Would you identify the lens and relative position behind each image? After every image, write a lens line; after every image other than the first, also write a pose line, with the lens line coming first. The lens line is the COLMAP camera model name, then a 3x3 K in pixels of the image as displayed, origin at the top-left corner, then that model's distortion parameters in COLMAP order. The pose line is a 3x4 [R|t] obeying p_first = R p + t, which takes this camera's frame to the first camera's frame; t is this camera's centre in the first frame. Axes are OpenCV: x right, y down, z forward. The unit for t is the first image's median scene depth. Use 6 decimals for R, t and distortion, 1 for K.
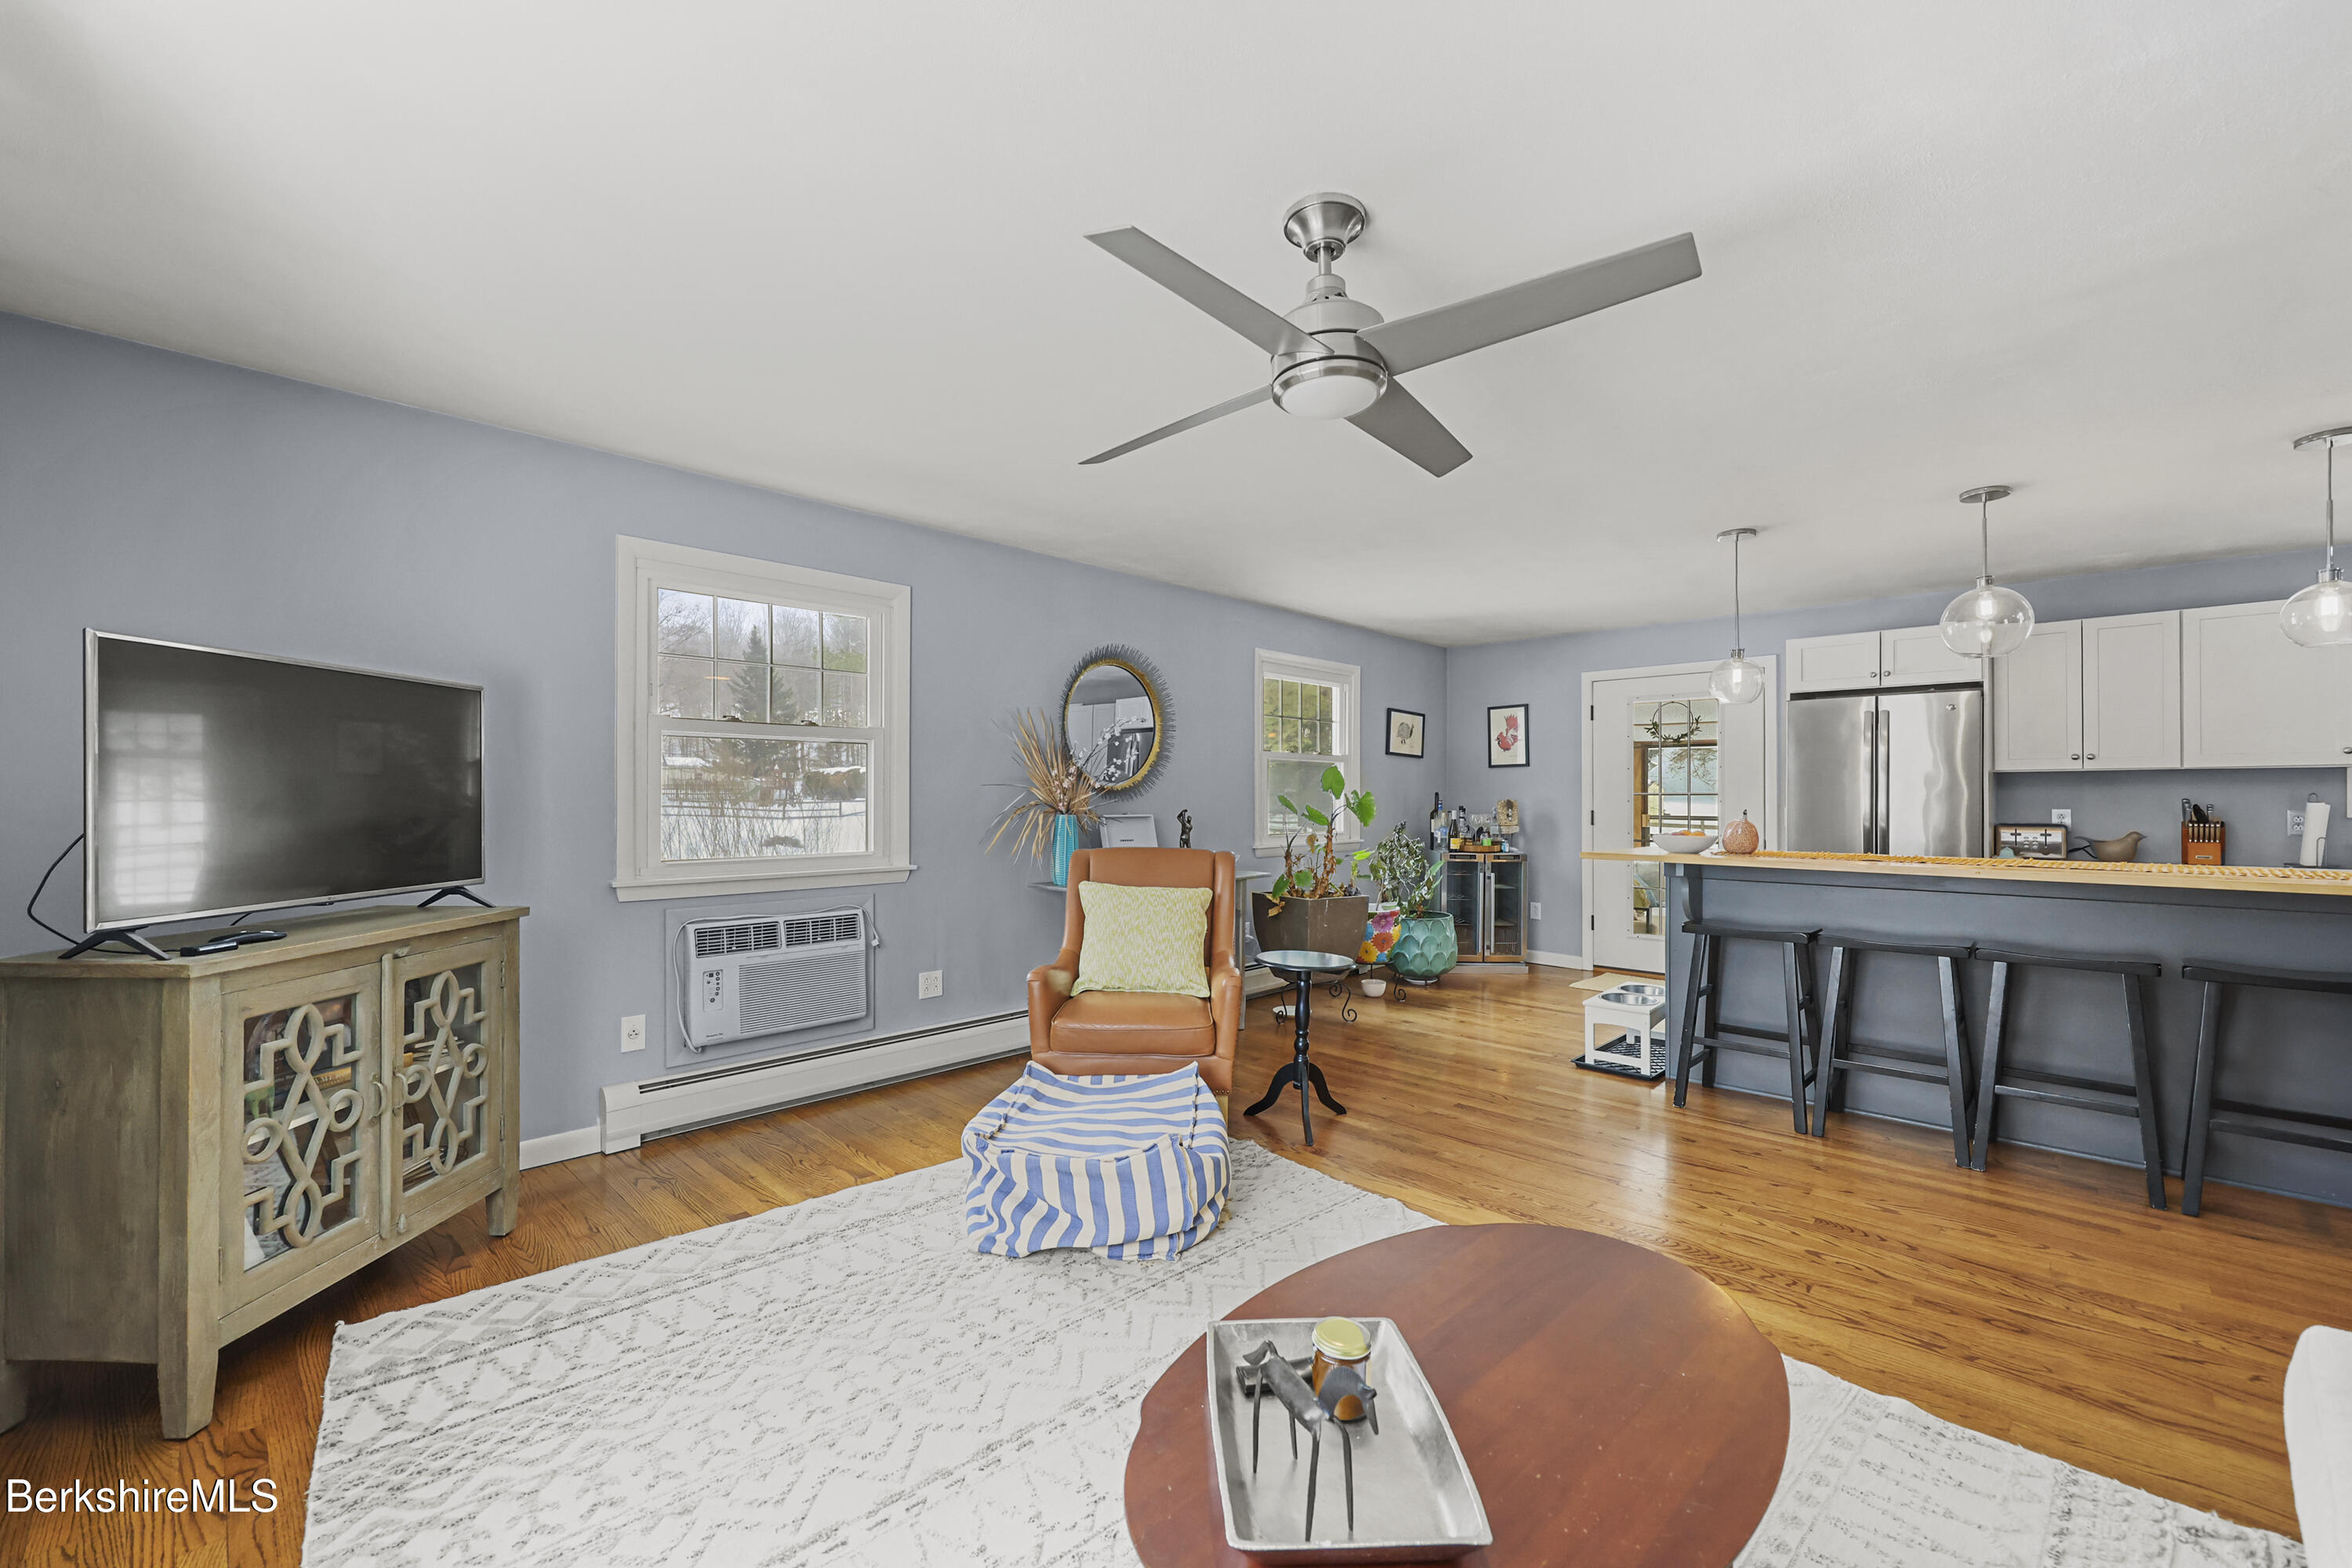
lens RADIAL K [[966.9, 0, 1176.0], [0, 966.9, 784.0], [0, 0, 1]] dist [0.000423, -0.000040]
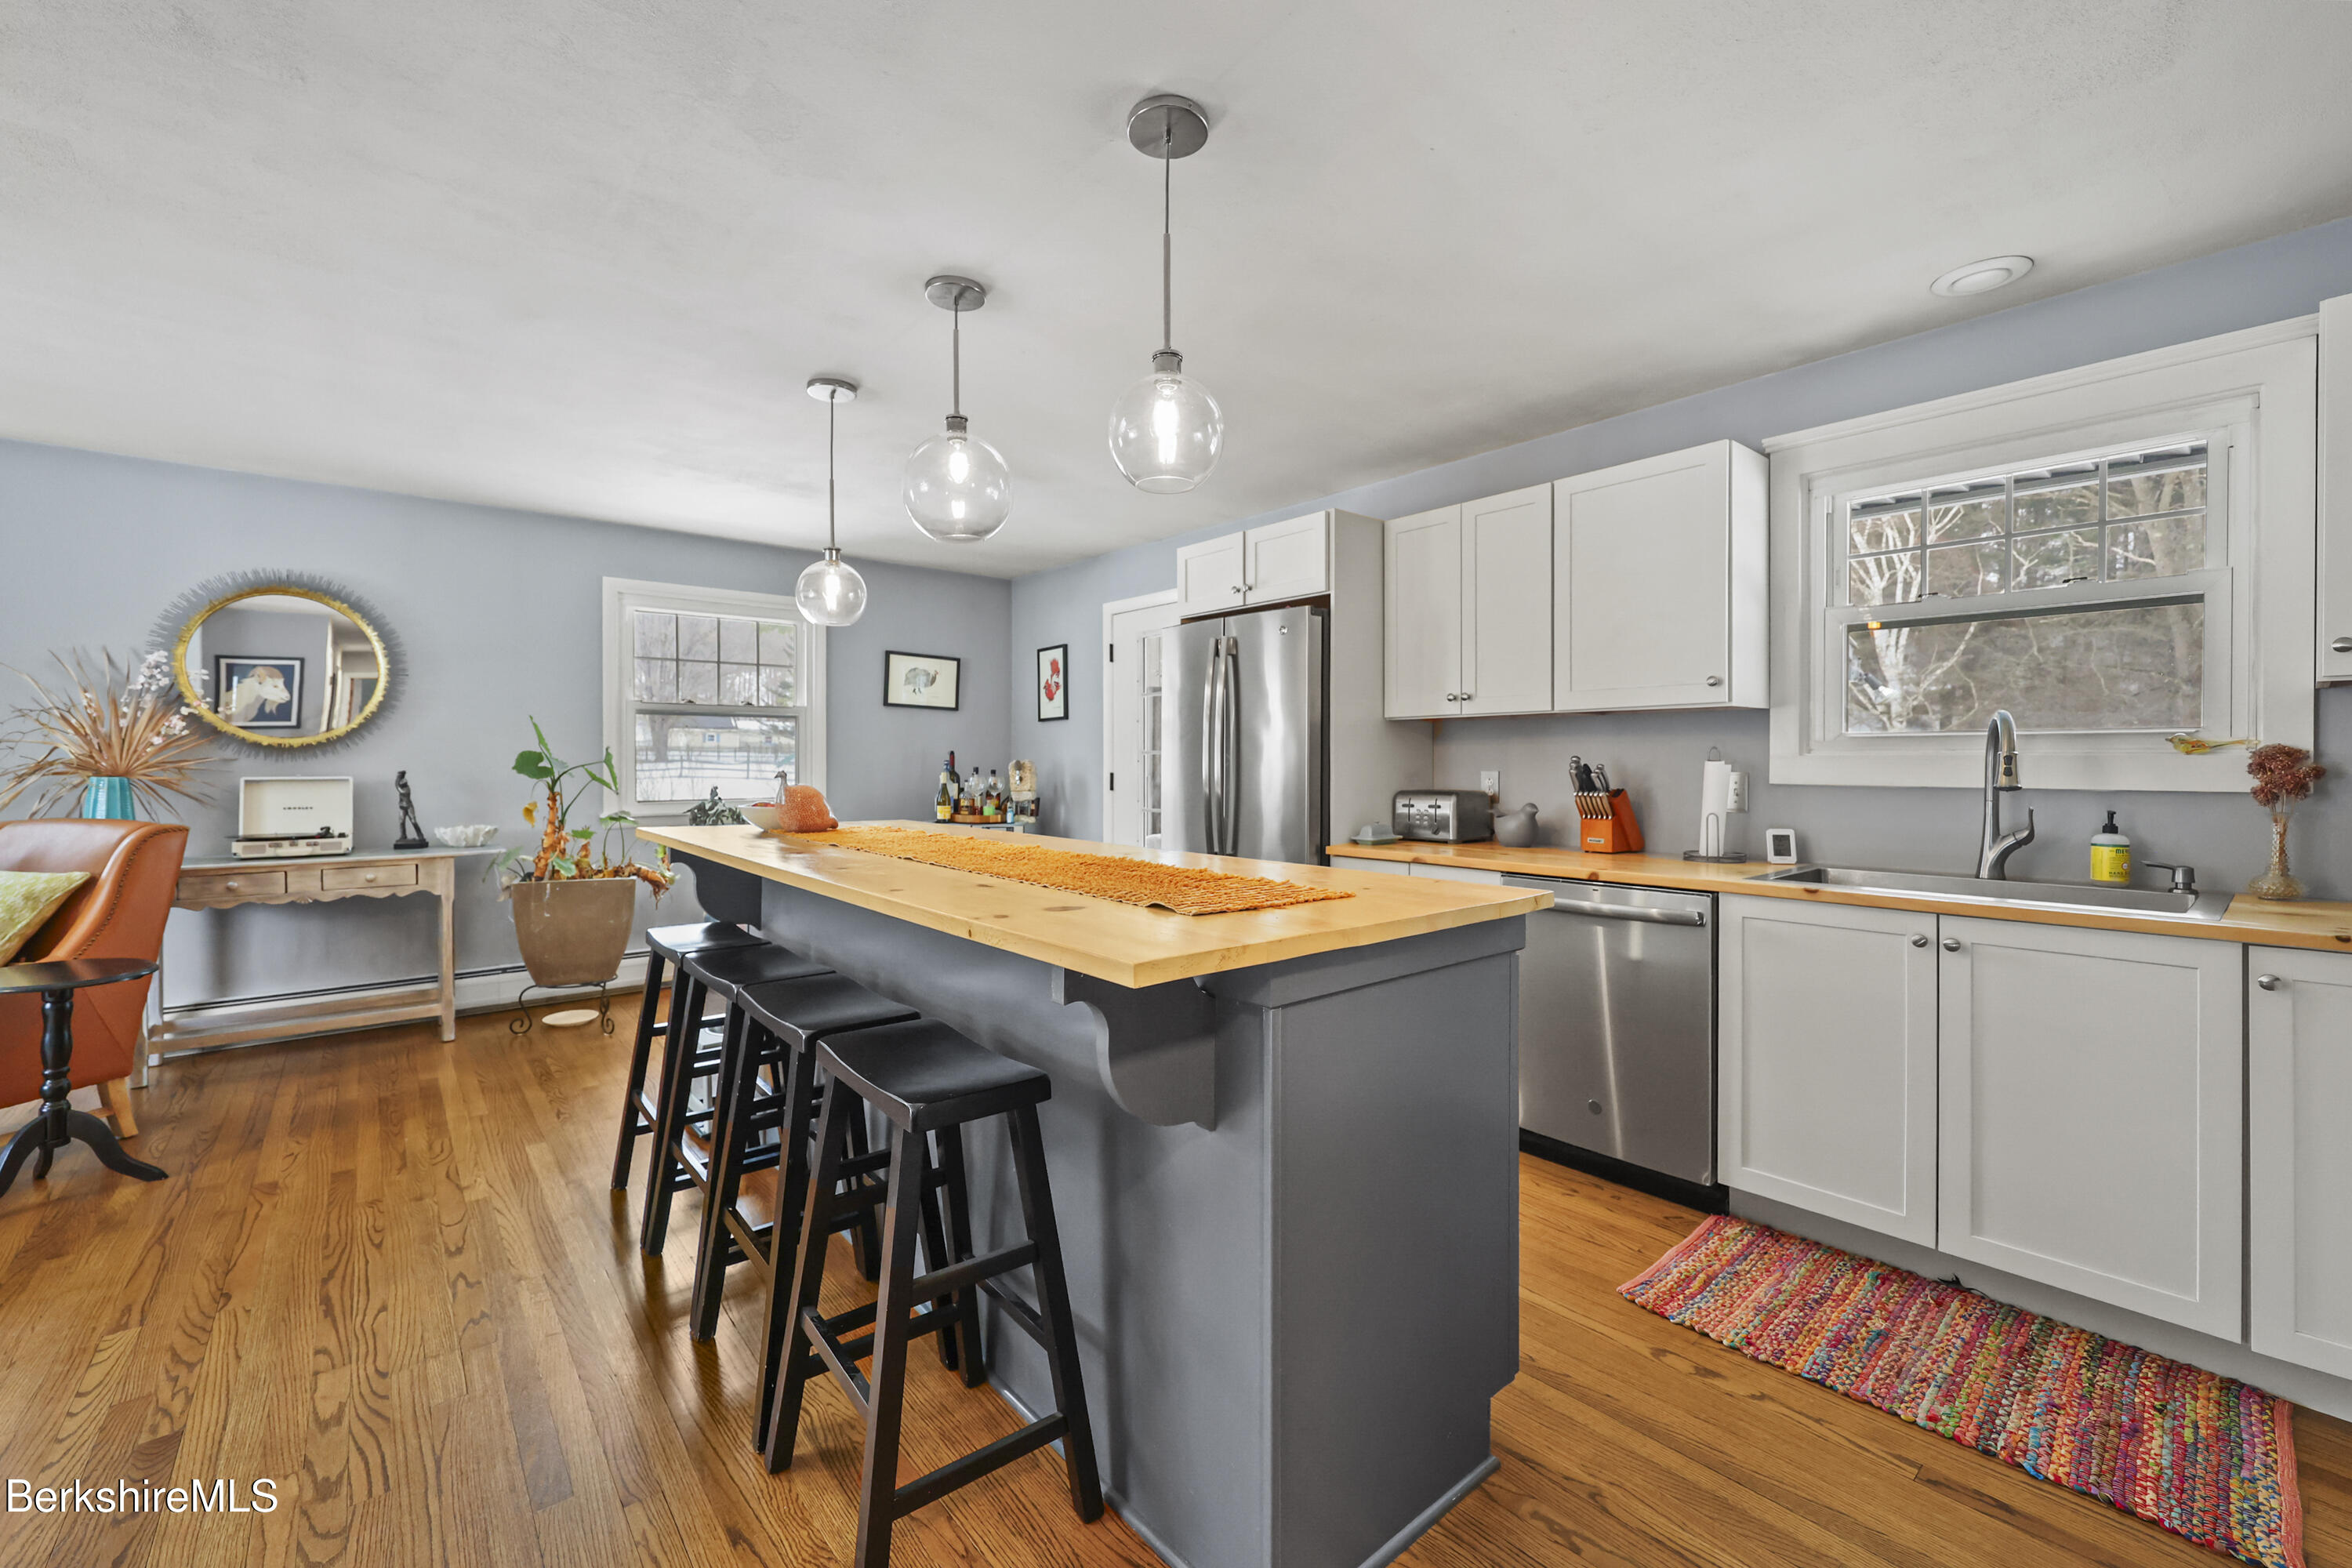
lens RADIAL K [[965.5, 0, 1176.0], [0, 965.5, 784.0], [0, 0, 1]] dist [0.000357, -0.000097]
pose [[0.996128, 0.001511, -0.087906, 0.783518], [0.001719, 0.999326, 0.036657, 0.009713], [0.087902, -0.036667, 0.995454, 0.268712]]
